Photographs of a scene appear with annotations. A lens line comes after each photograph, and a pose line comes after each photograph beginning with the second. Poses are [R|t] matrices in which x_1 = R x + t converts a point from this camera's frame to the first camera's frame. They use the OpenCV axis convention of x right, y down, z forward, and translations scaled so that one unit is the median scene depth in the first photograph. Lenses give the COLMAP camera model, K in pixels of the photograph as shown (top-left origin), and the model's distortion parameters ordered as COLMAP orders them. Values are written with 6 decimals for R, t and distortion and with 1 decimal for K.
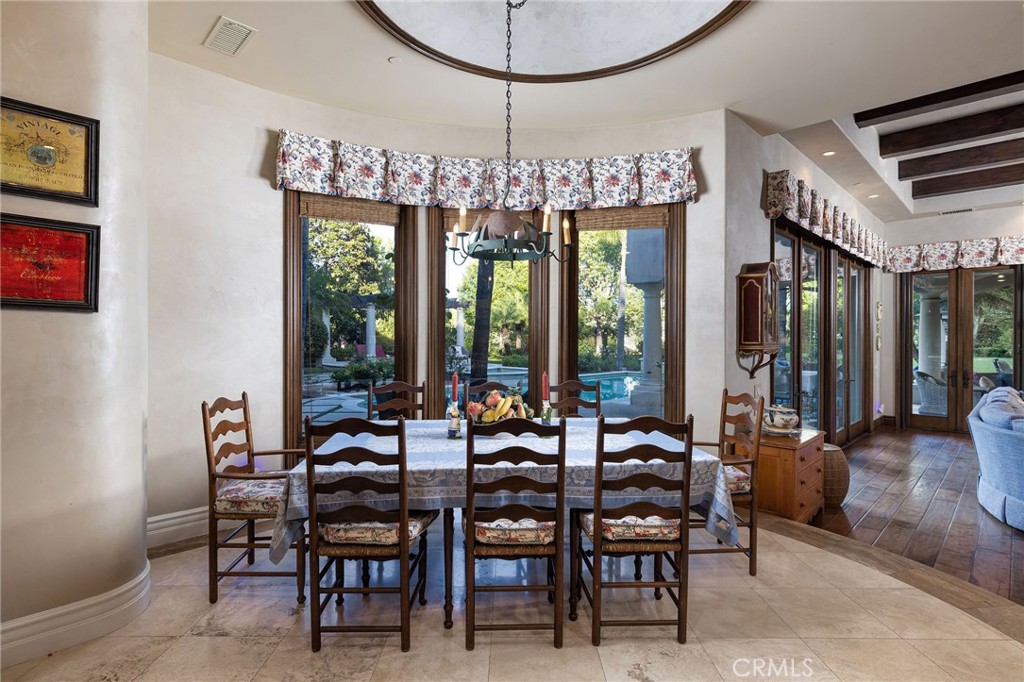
lens RADIAL K [[514.1, 0, 512.0], [0, 514.1, 341.0], [0, 0, 1]] dist [-0.010002, -0.000848]
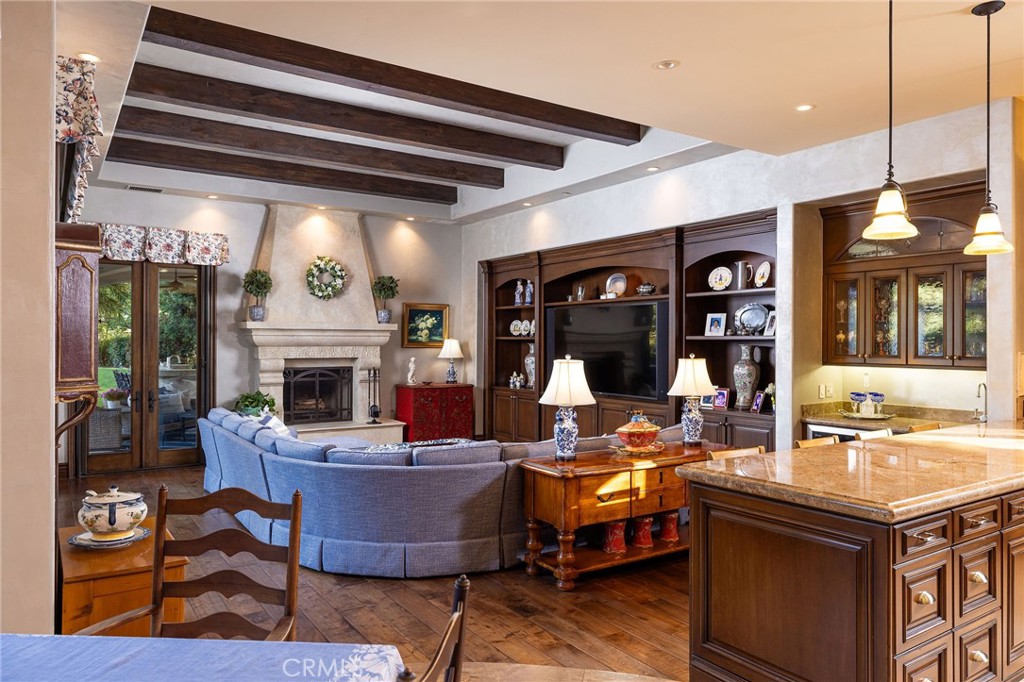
lens RADIAL K [[687.3, 0, 512.0], [0, 687.3, 341.0], [0, 0, 1]] dist [-0.000593, 0.001076]
pose [[0.195125, -0.001428, 0.980777, -0.060984], [0.003633, 0.999993, 0.000734, -0.017802], [-0.980772, 0.003420, 0.195129, 0.234594]]
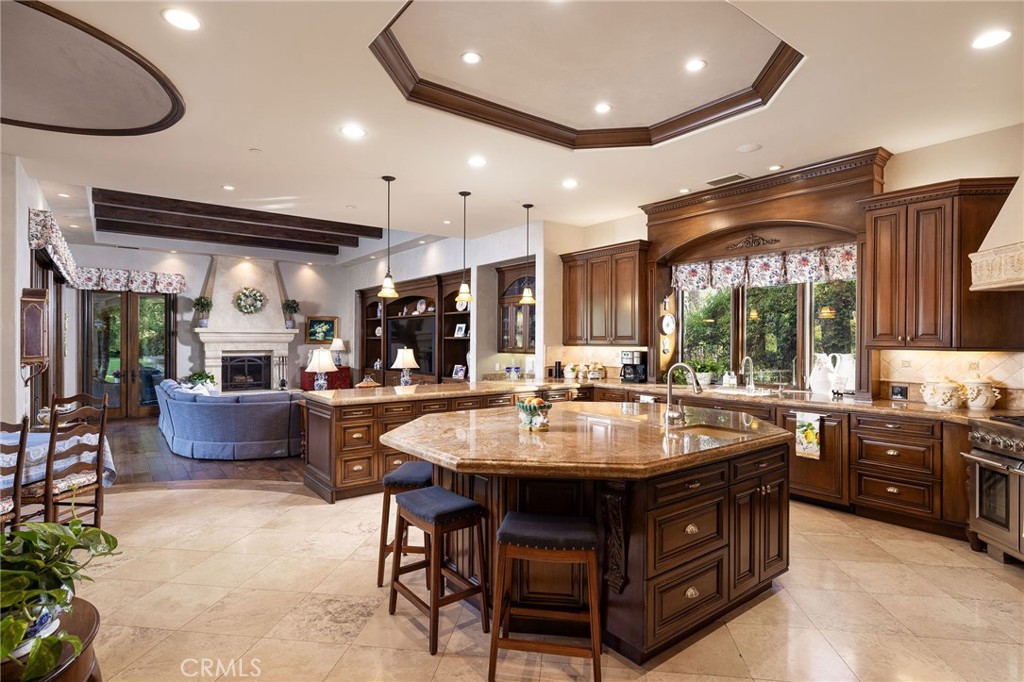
lens RADIAL K [[514.1, 0, 512.0], [0, 514.1, 341.0], [0, 0, 1]] dist [-0.010002, -0.000848]
pose [[0.124566, -0.002932, 0.992207, -0.300935], [0.003109, 0.999992, 0.002565, -0.015867], [-0.992207, 0.002765, 0.124574, -0.135035]]
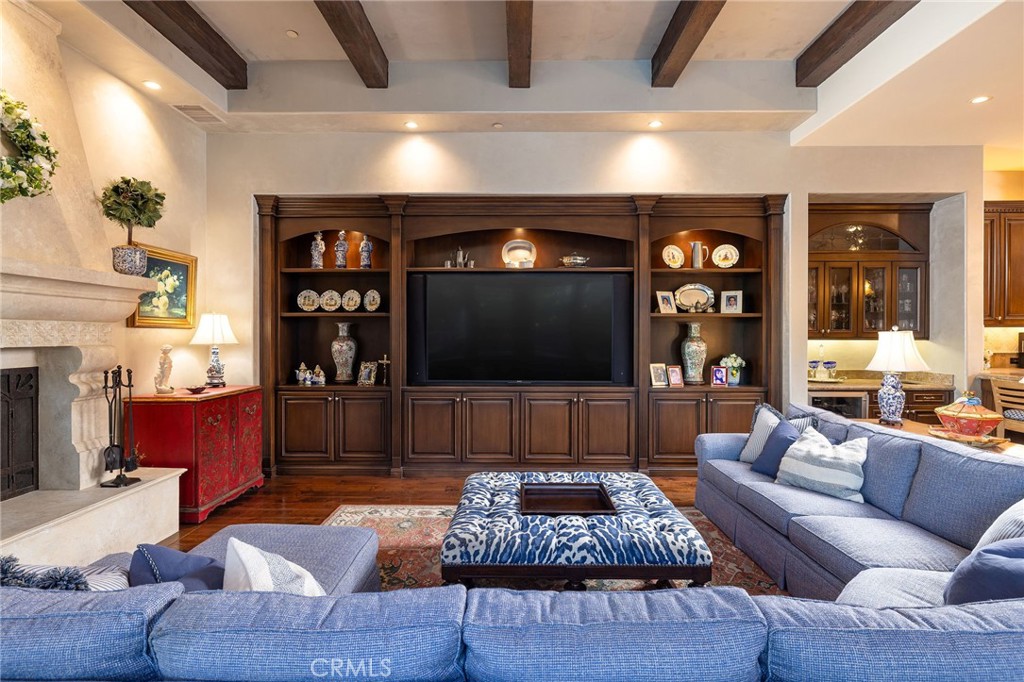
lens RADIAL K [[514.1, 0, 512.0], [0, 514.1, 341.0], [0, 0, 1]] dist [-0.010002, -0.000848]
pose [[-0.693744, -0.010224, 0.720149, 0.560892], [0.001673, 0.999874, 0.015806, 0.002209], [-0.720220, 0.012170, -0.693639, 0.784679]]
